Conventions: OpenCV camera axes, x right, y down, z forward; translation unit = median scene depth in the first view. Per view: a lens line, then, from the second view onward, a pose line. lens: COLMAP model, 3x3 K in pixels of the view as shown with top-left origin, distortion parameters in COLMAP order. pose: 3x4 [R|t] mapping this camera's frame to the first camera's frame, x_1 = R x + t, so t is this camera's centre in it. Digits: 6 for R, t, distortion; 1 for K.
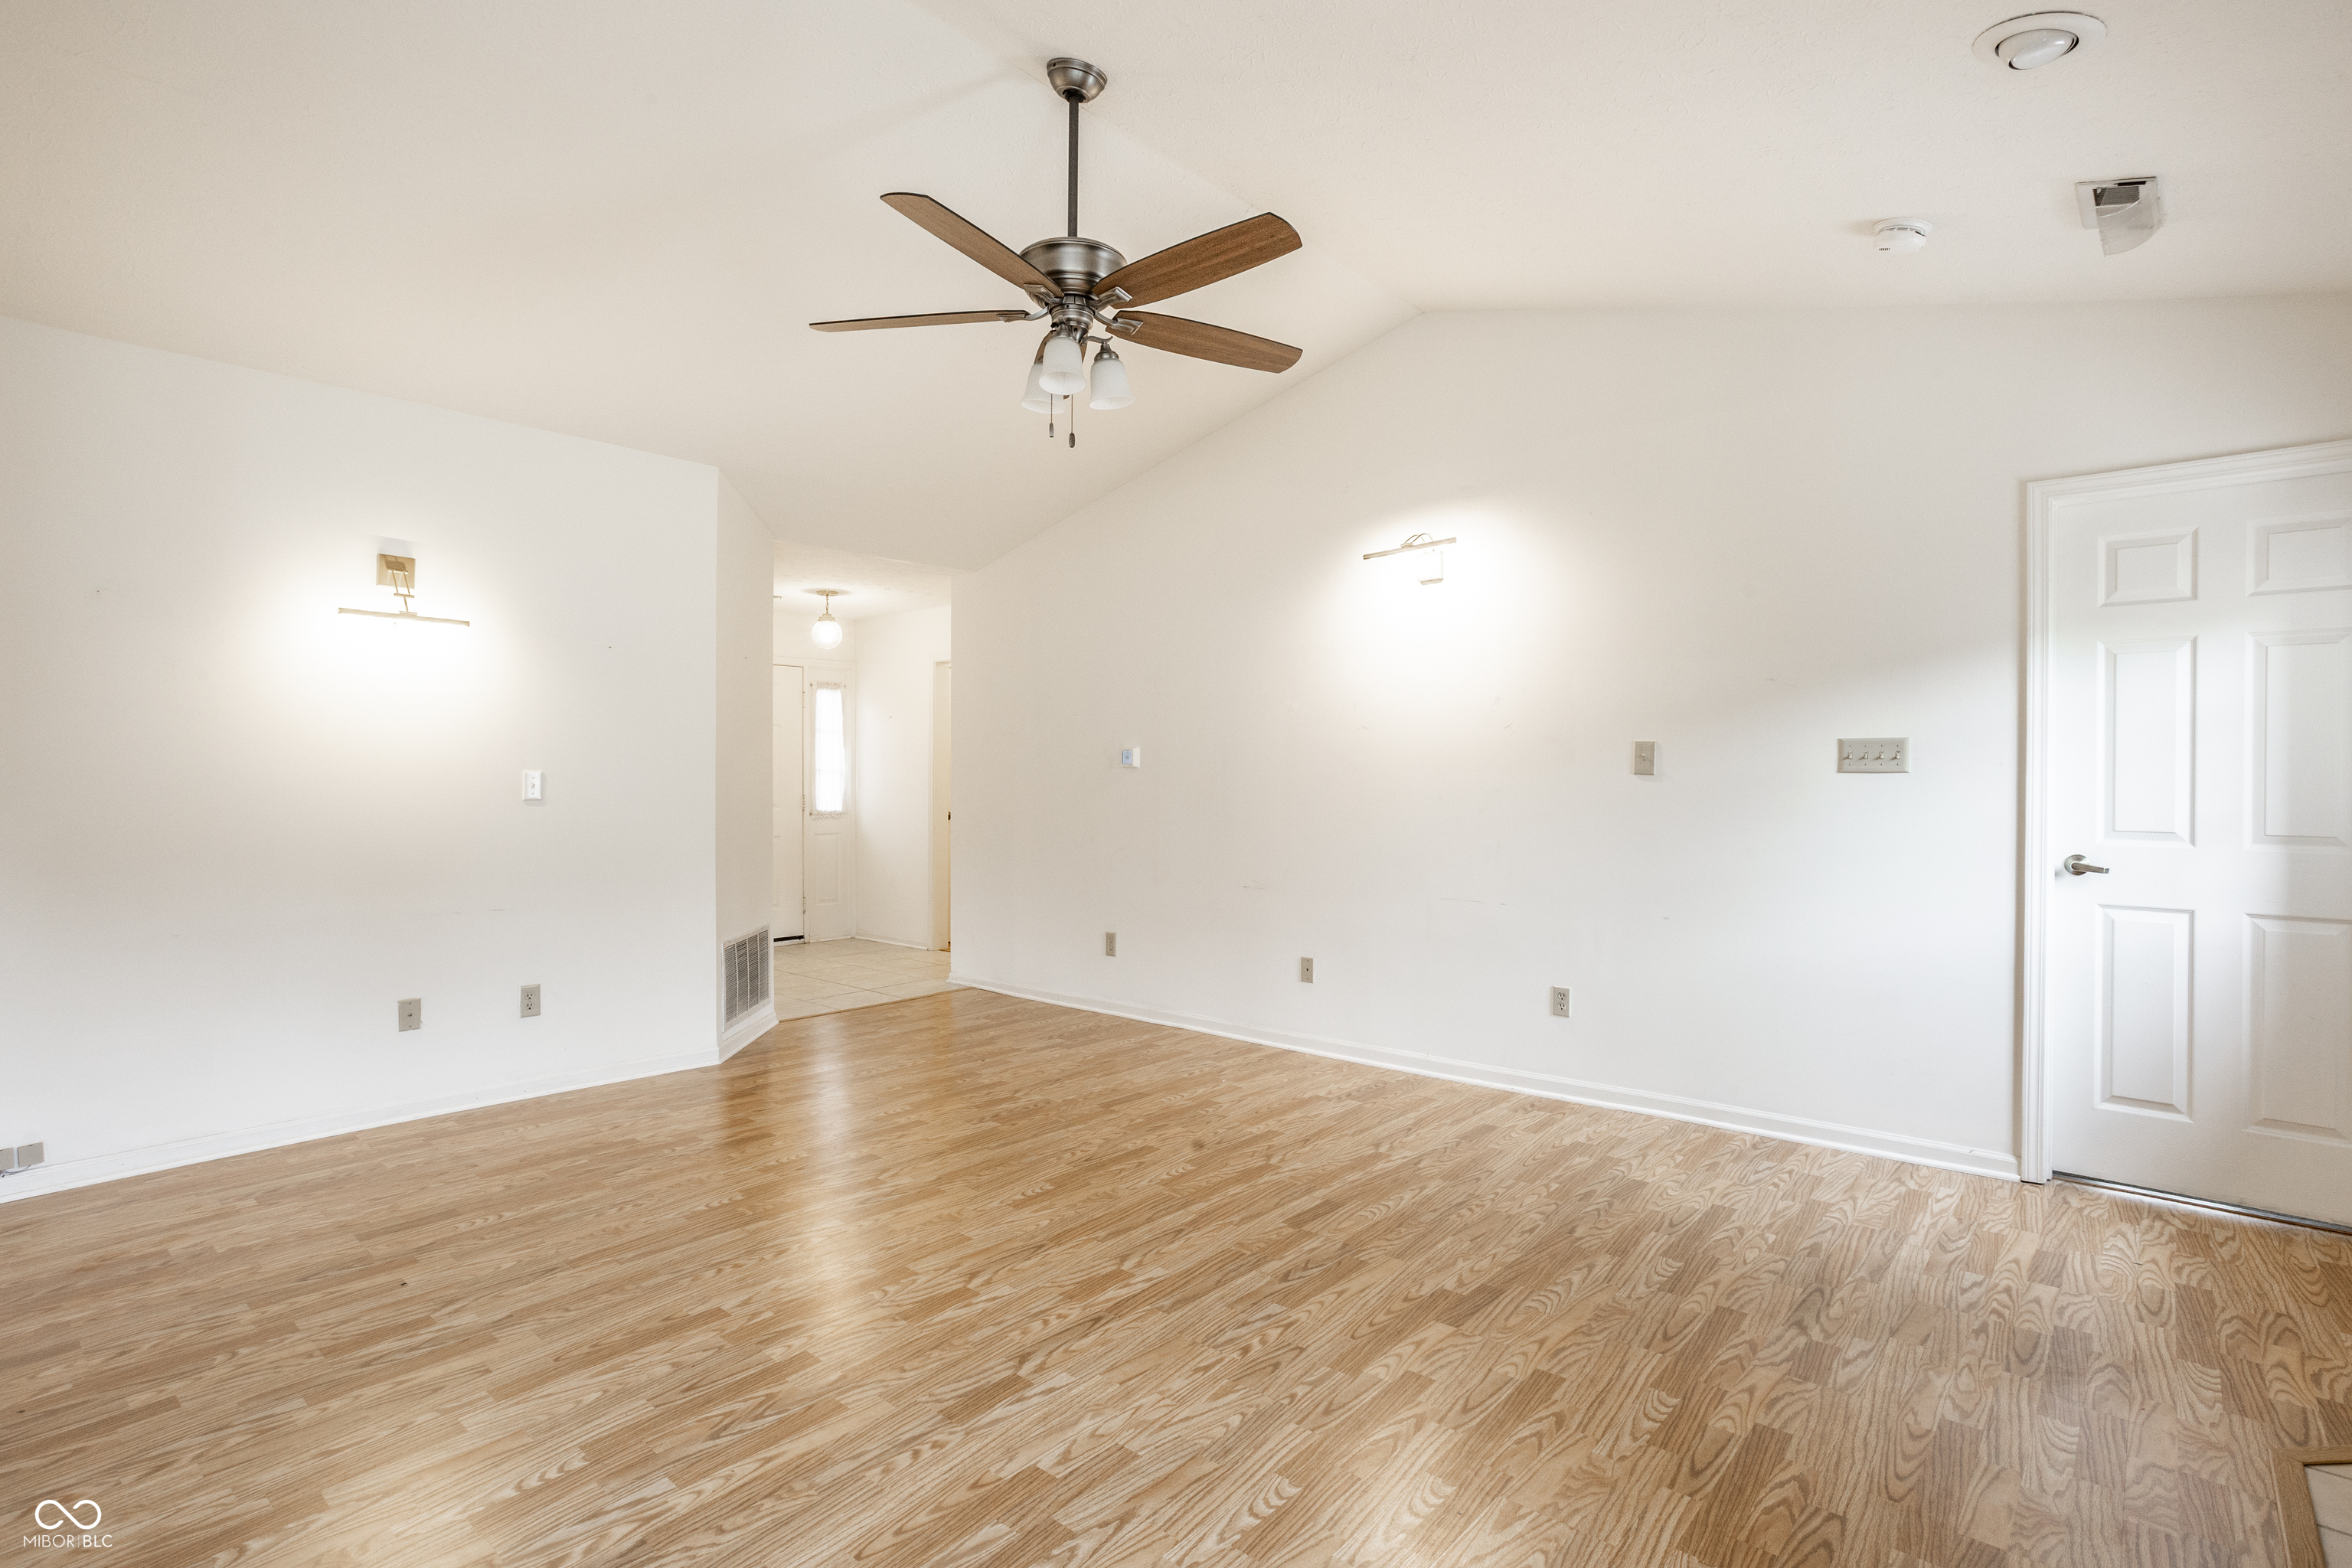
lens RADIAL K [[1160.9, 0, 1178.2], [0, 1160.9, 738.9], [0, 0, 1]] dist [-0.062579, 0.035720]
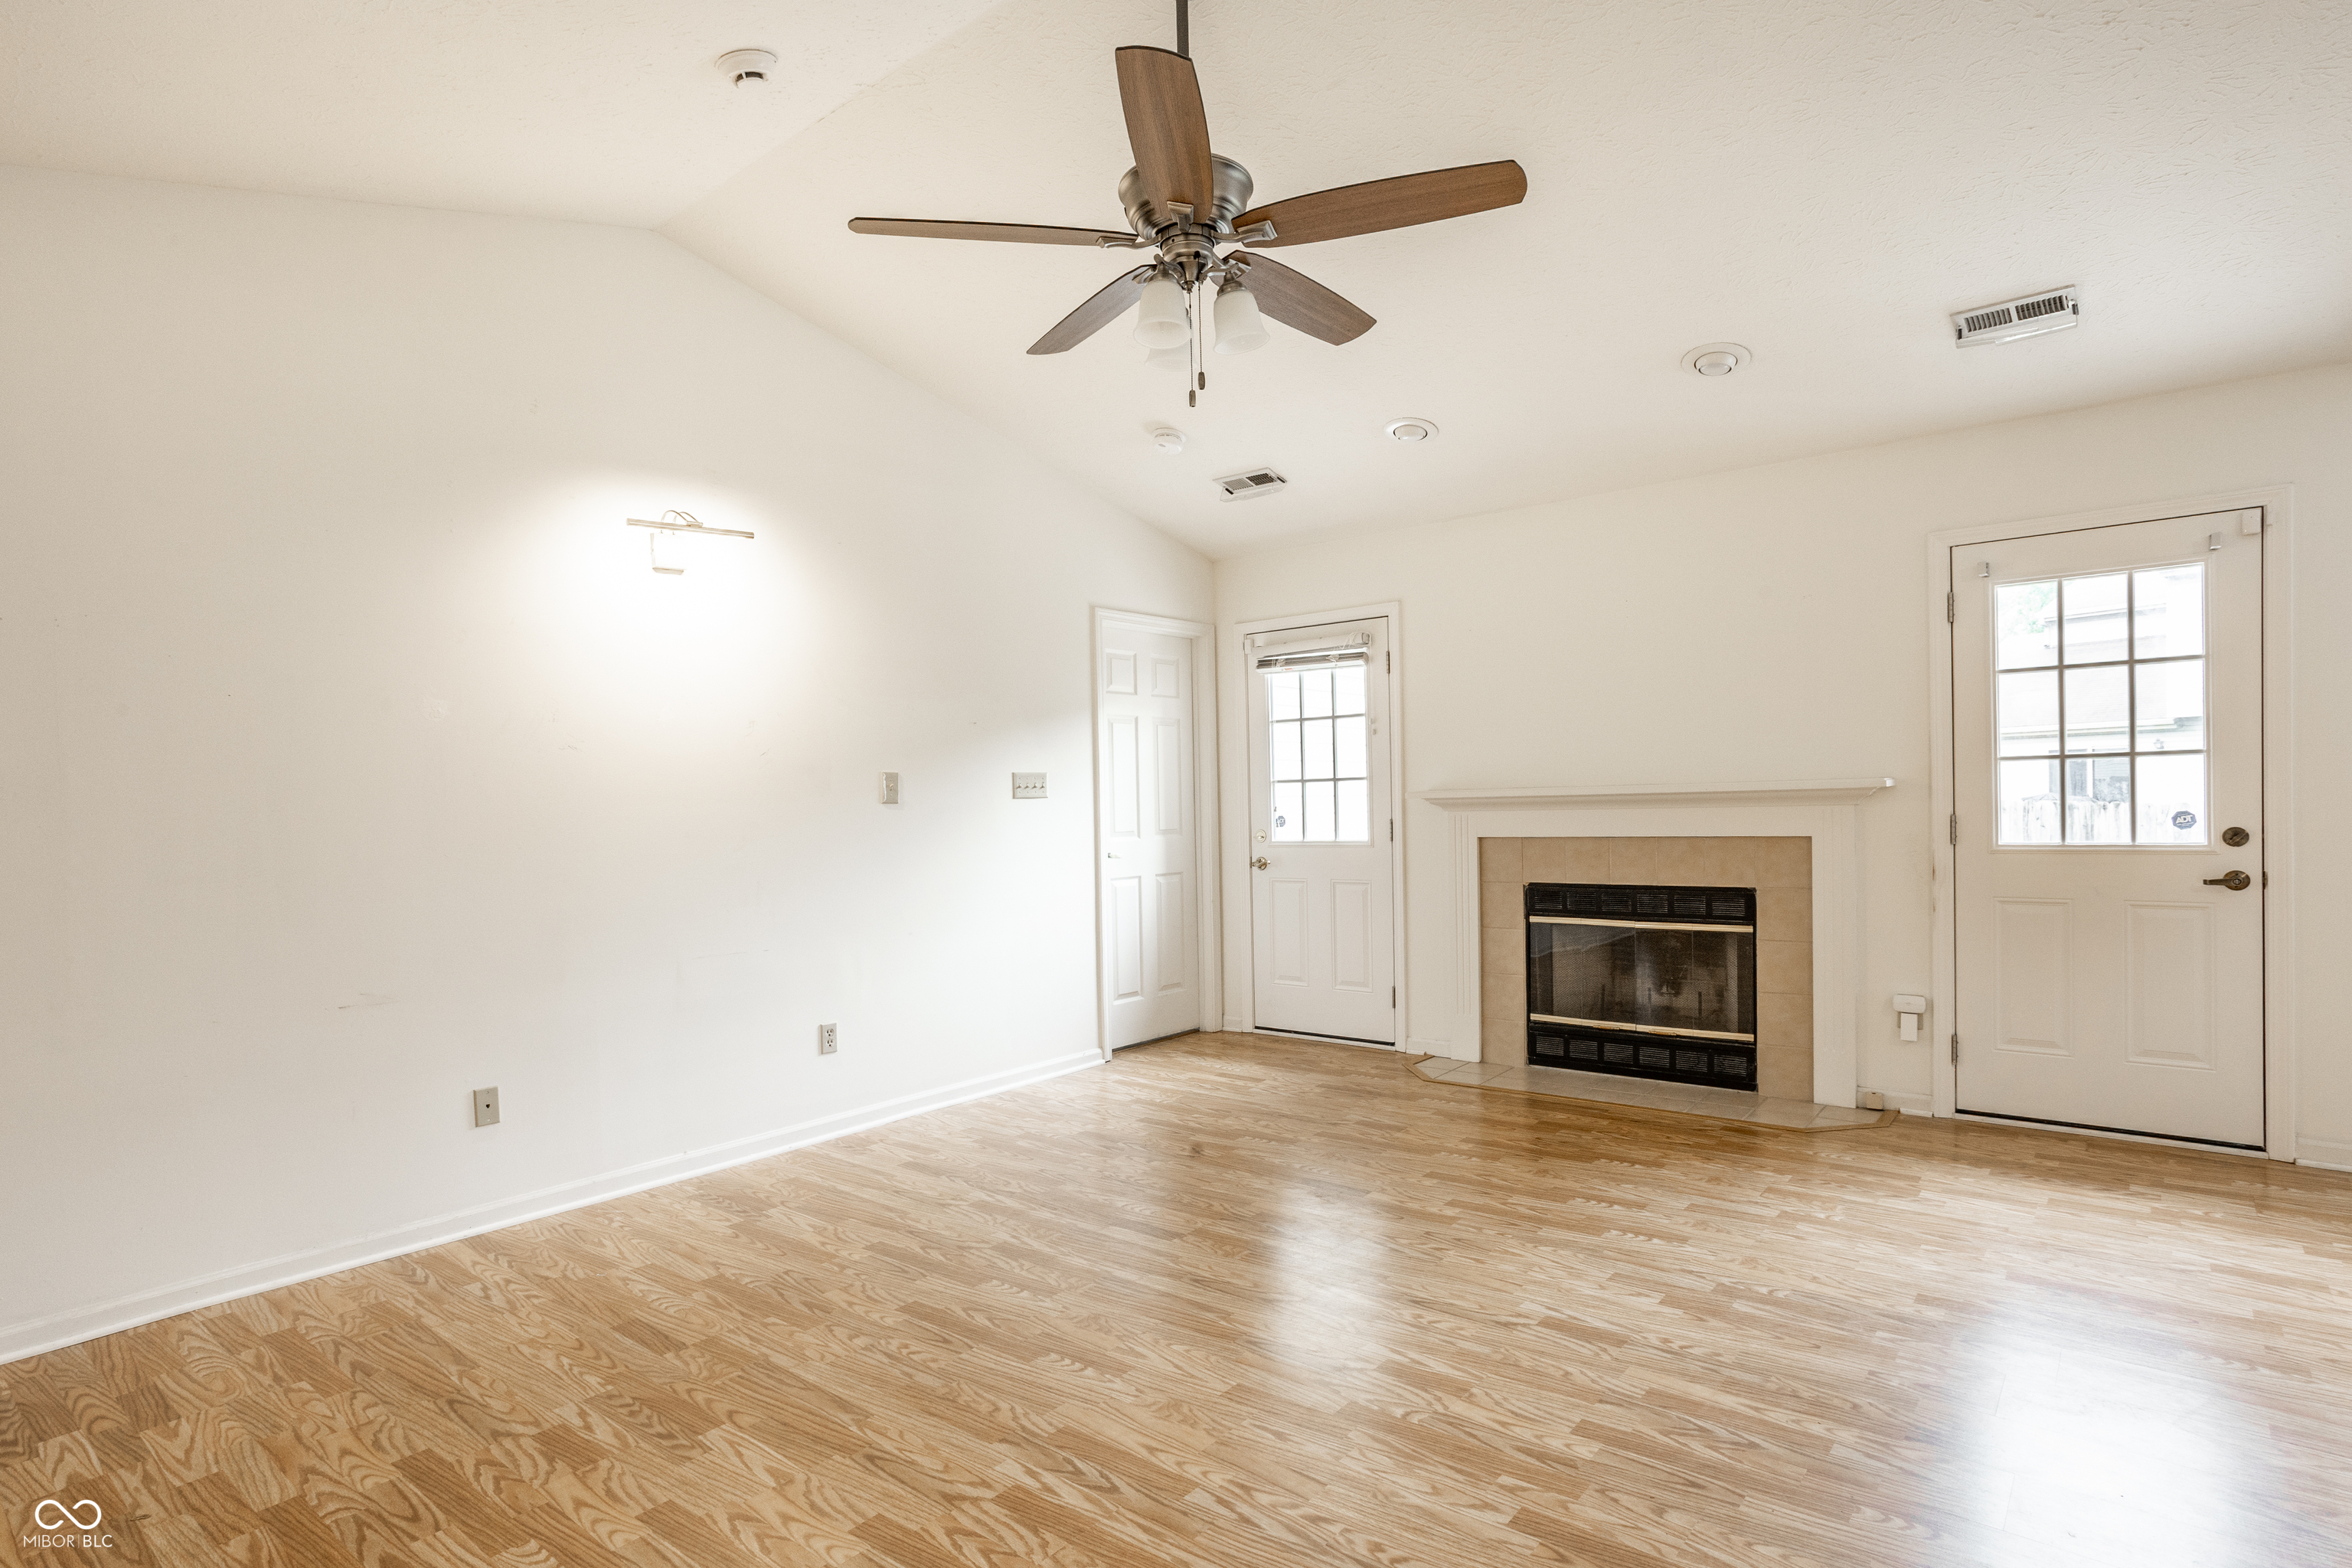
lens RADIAL K [[1209.1, 0, 1176.0], [0, 1209.1, 784.0], [0, 0, 1]] dist [-0.057926, 0.039988]
pose [[-0.032831, 0.011818, 0.999391, -0.942134], [-0.005380, 0.999914, -0.012000, 0.034726], [-0.999446, -0.005771, -0.032765, 1.012393]]
